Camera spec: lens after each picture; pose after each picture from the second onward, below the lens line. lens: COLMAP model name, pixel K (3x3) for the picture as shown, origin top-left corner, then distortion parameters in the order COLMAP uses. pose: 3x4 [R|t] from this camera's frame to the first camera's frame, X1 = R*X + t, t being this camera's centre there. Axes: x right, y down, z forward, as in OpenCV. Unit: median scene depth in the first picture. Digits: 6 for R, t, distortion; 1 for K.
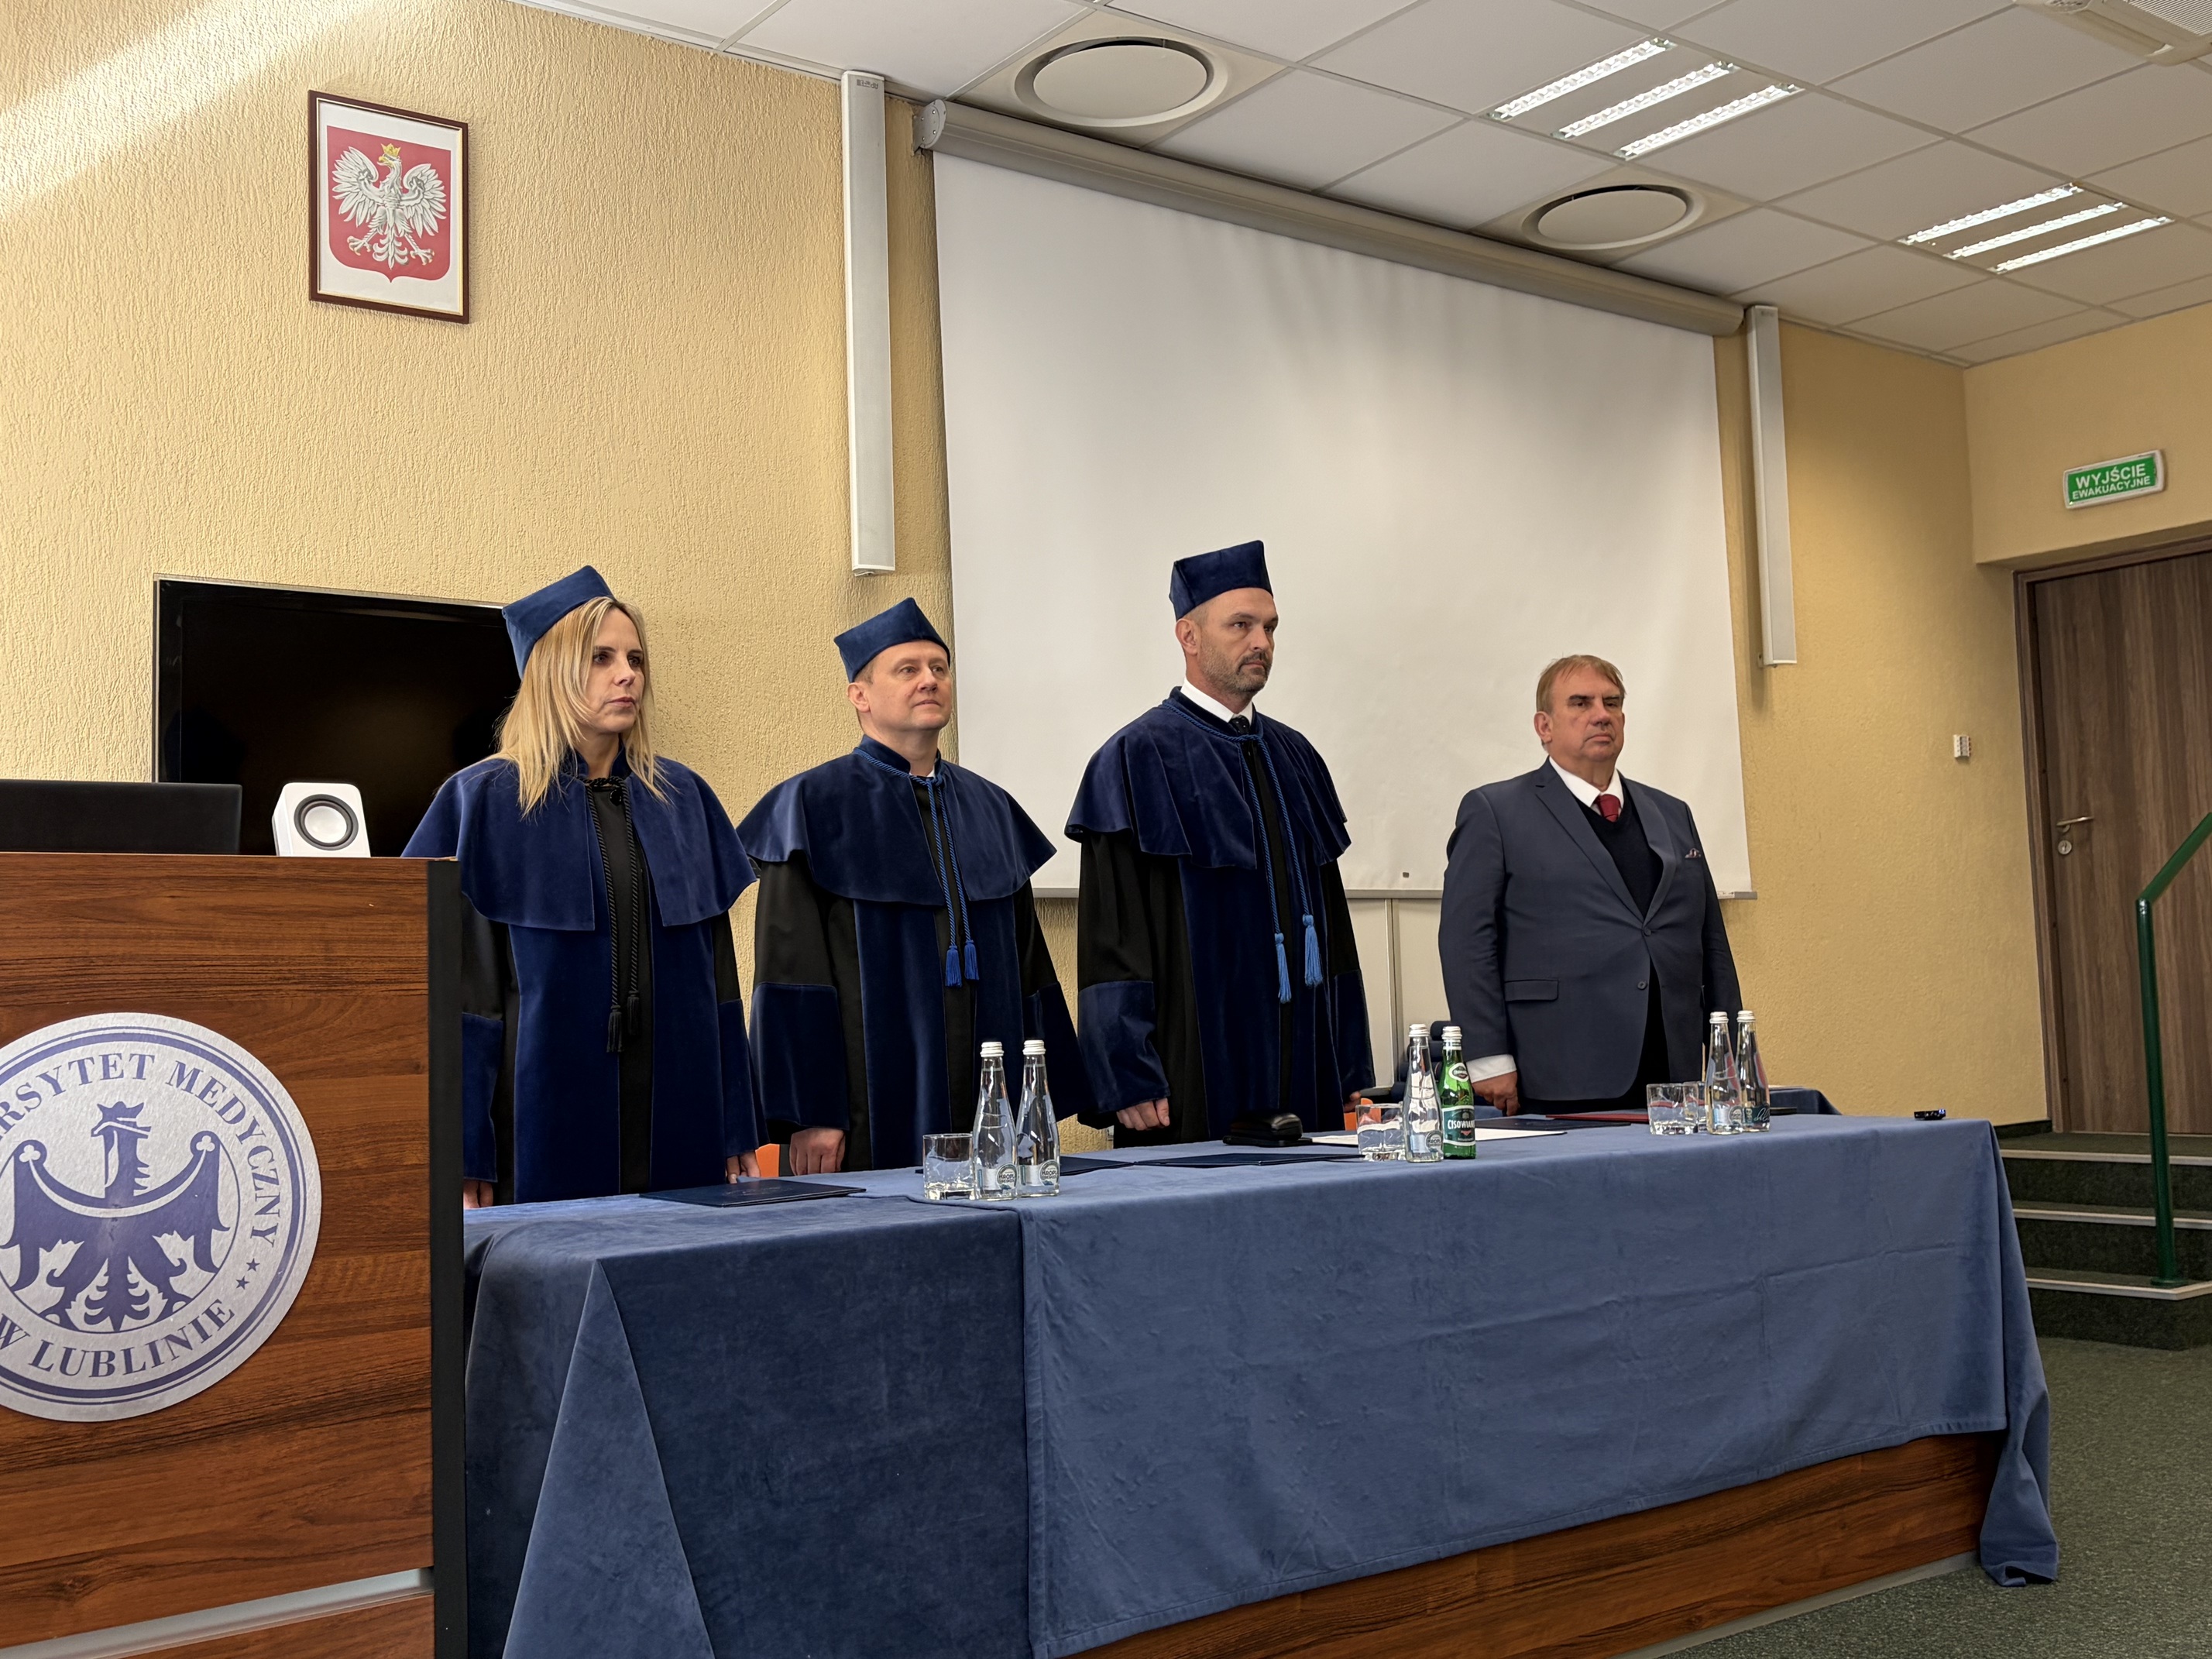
lens RADIAL K [[2262.2, 0, 1104.0], [0, 2262.2, 825.6], [0, 0, 1]] dist [-0.008381, 0.000000]
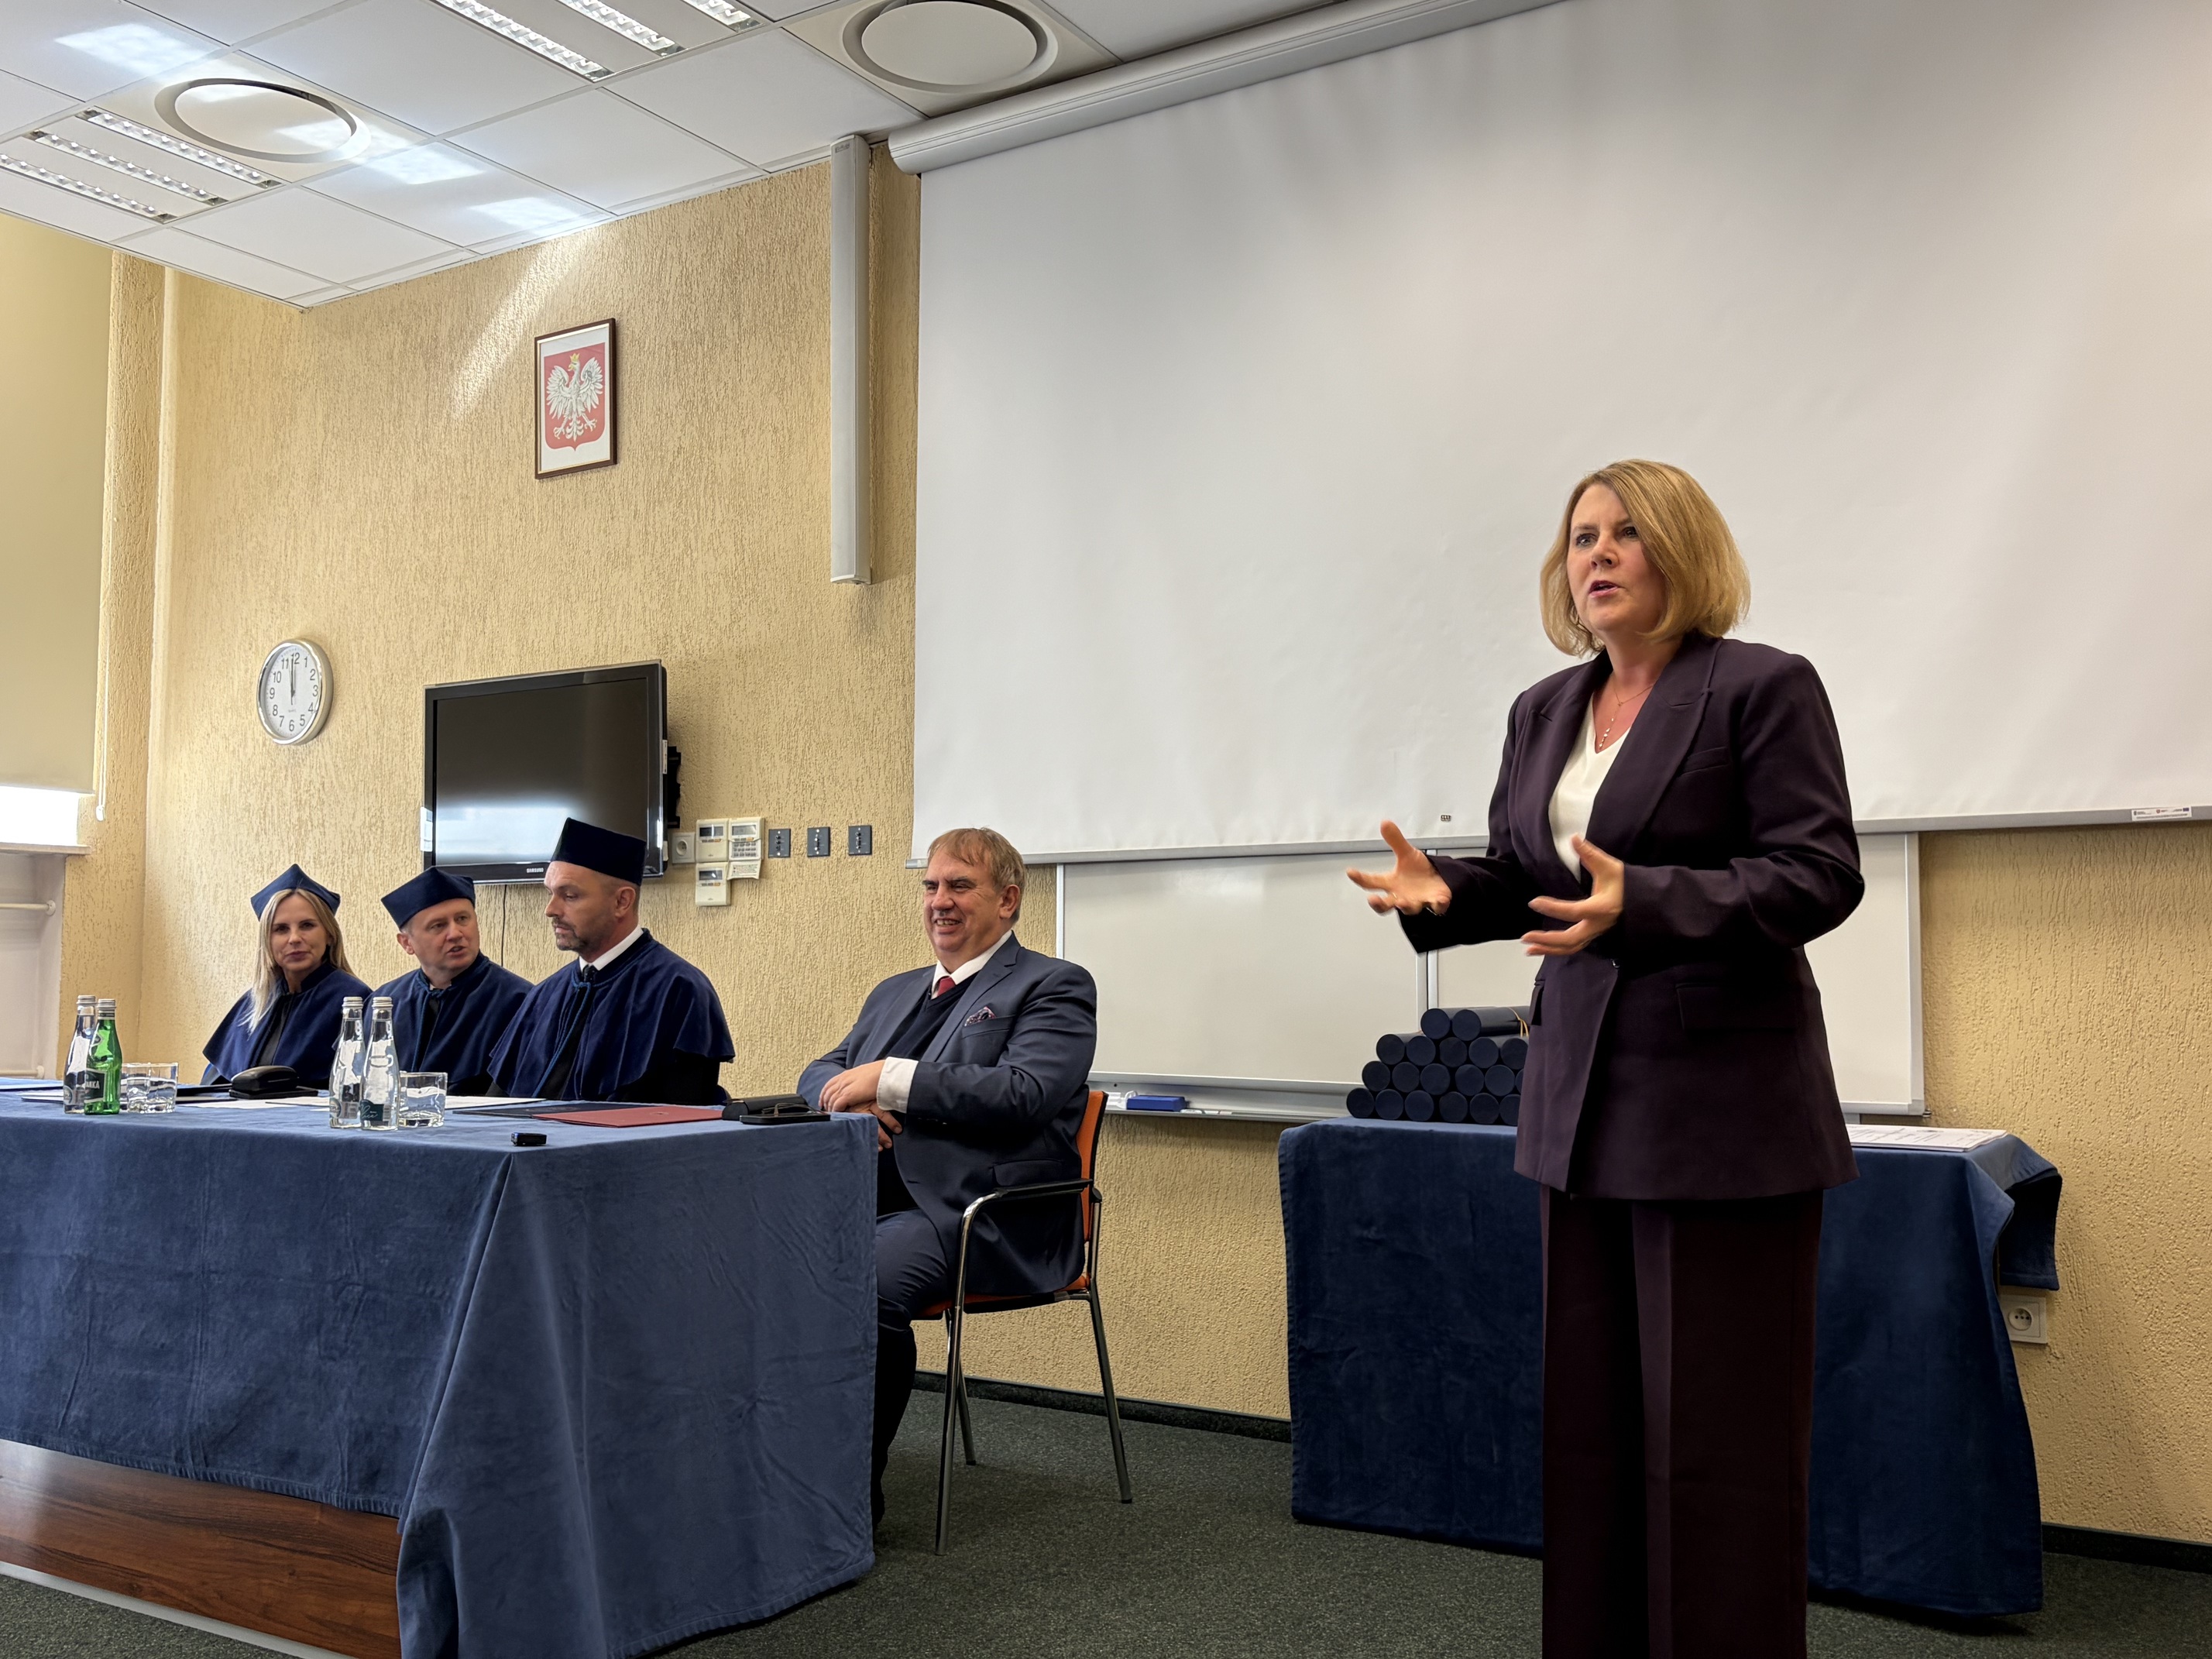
lens RADIAL K [[2010.7, 0, 1105.4], [0, 2010.7, 836.3], [0, 0, 1]] dist [0.011879, 0.000000]
pose [[0.364075, -0.033206, -0.930778, 0.972896], [0.062691, 0.997971, -0.011081, 0.037140], [0.929257, -0.054317, 0.365418, 0.825911]]
